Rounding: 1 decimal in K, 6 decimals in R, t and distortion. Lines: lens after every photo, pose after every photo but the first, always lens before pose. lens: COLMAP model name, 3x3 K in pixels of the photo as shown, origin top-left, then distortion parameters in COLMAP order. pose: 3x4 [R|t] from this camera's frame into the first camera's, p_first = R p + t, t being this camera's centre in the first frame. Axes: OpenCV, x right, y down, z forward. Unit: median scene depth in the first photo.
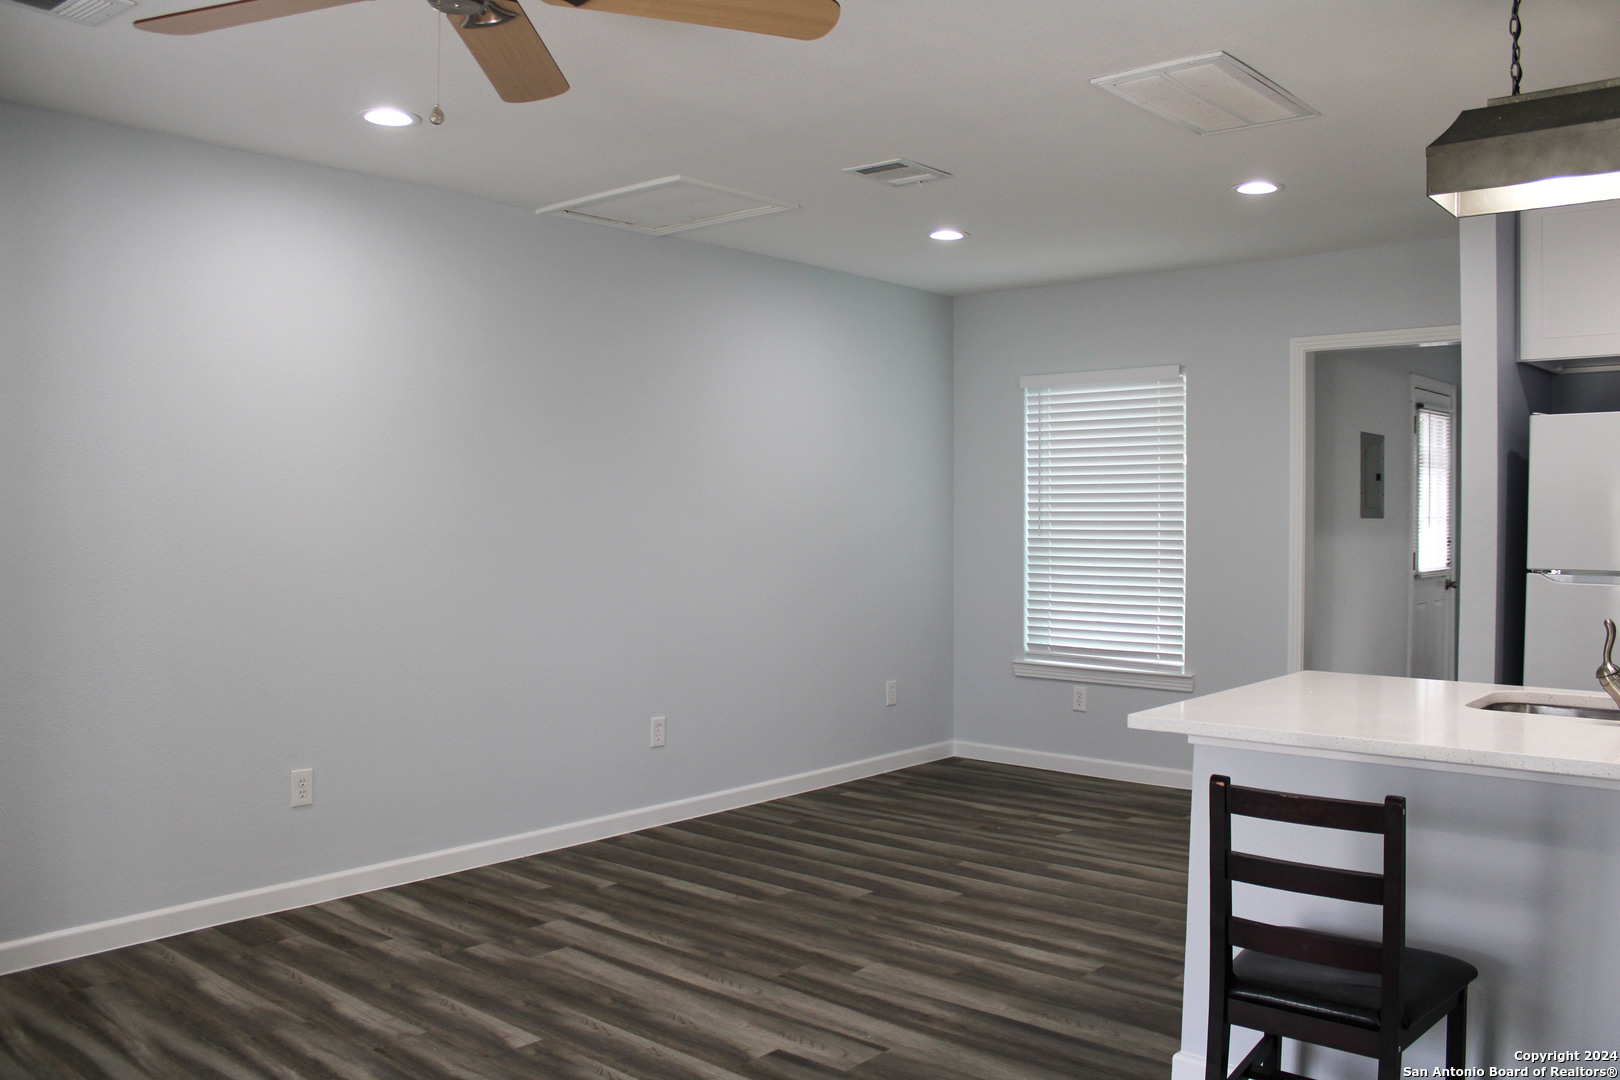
lens RADIAL K [[1342.3, 0, 807.3], [0, 1342.3, 539.2], [0, 0, 1]] dist [-0.167573, 0.143506]
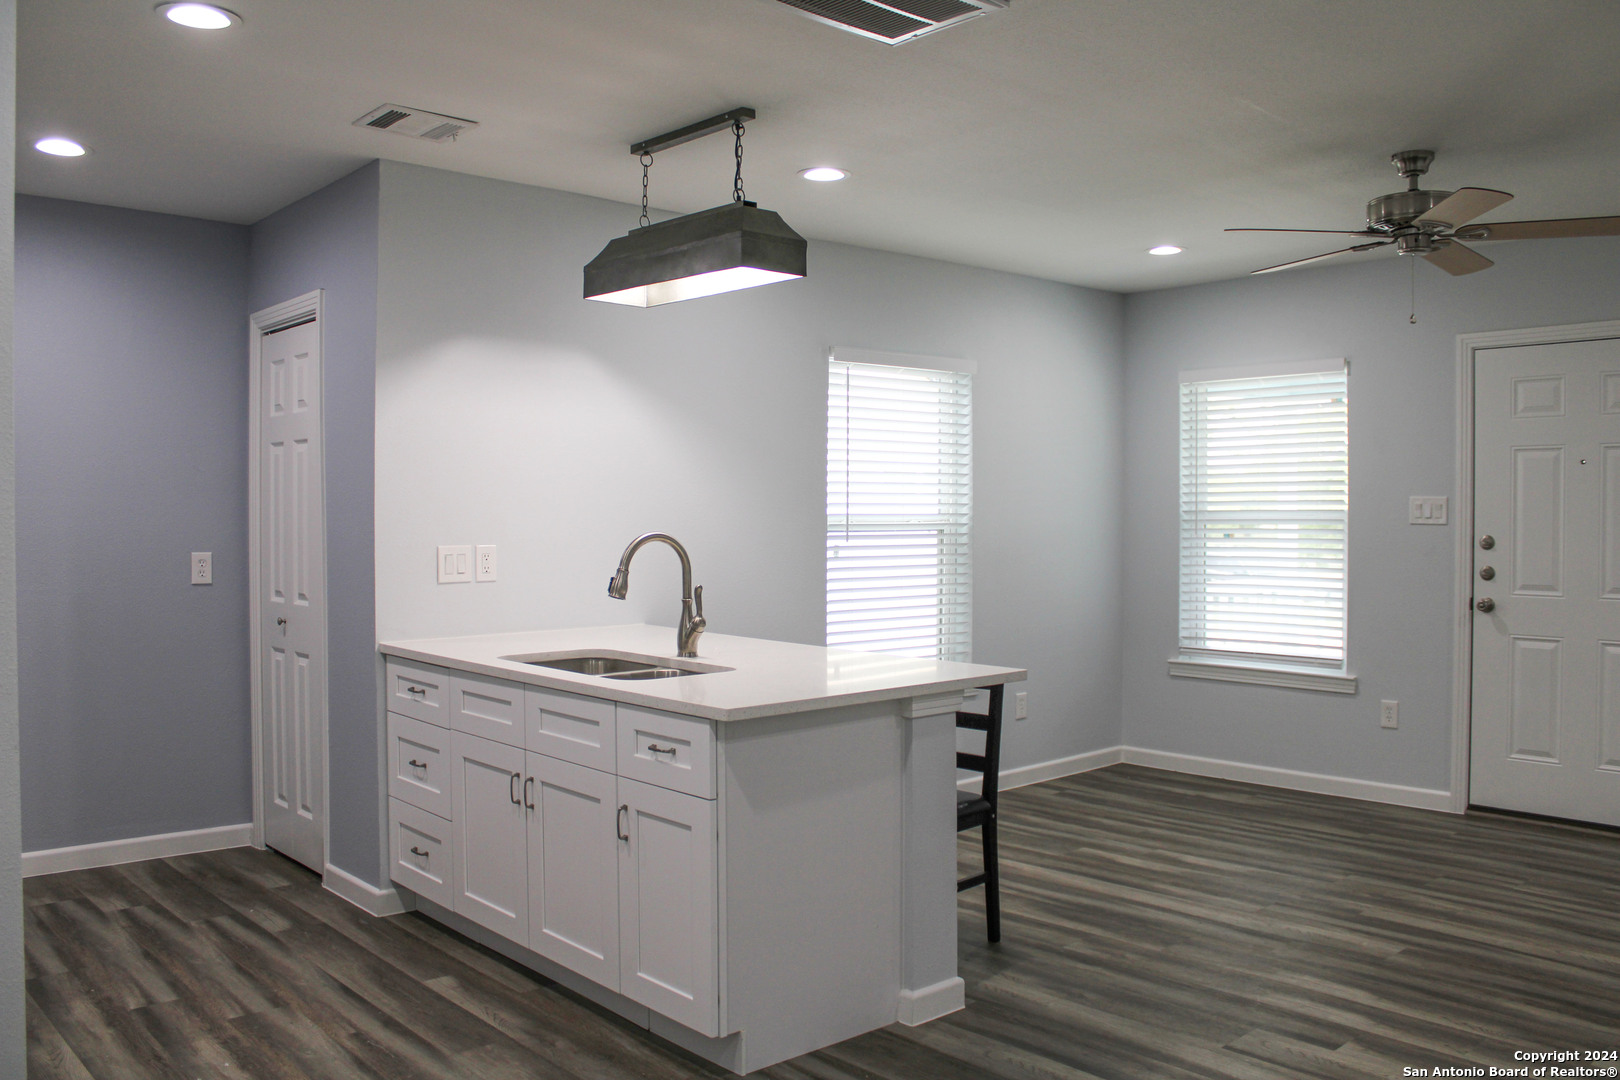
lens RADIAL K [[1342.3, 0, 807.3], [0, 1342.3, 539.2], [0, 0, 1]] dist [-0.167573, 0.143506]
pose [[-0.992470, -0.005224, 0.122376, 0.187145], [-0.000249, 0.999174, 0.040641, -0.029916], [-0.122487, 0.040304, -0.991651, 1.457001]]
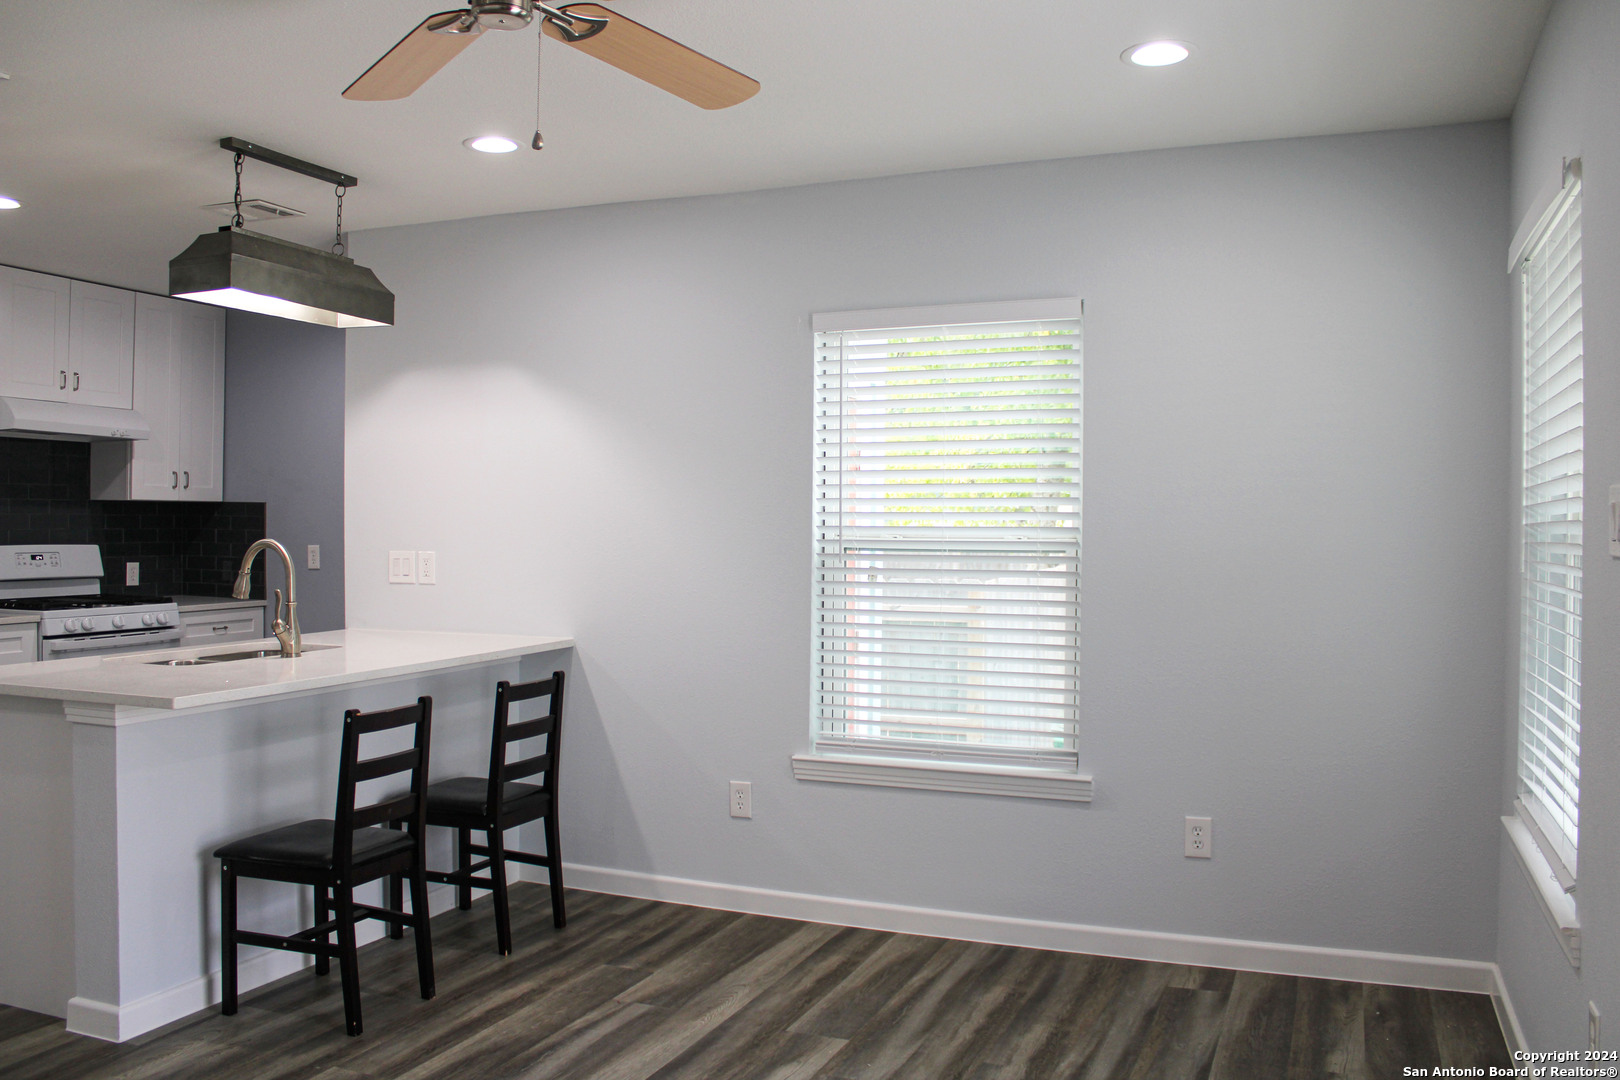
lens RADIAL K [[1342.3, 0, 807.3], [0, 1342.3, 539.2], [0, 0, 1]] dist [-0.167573, 0.143506]
pose [[-0.320764, -0.015079, 0.947039, -0.624398], [0.011924, 0.999730, 0.019957, -0.012911], [-0.947084, 0.017694, -0.320498, 0.529176]]
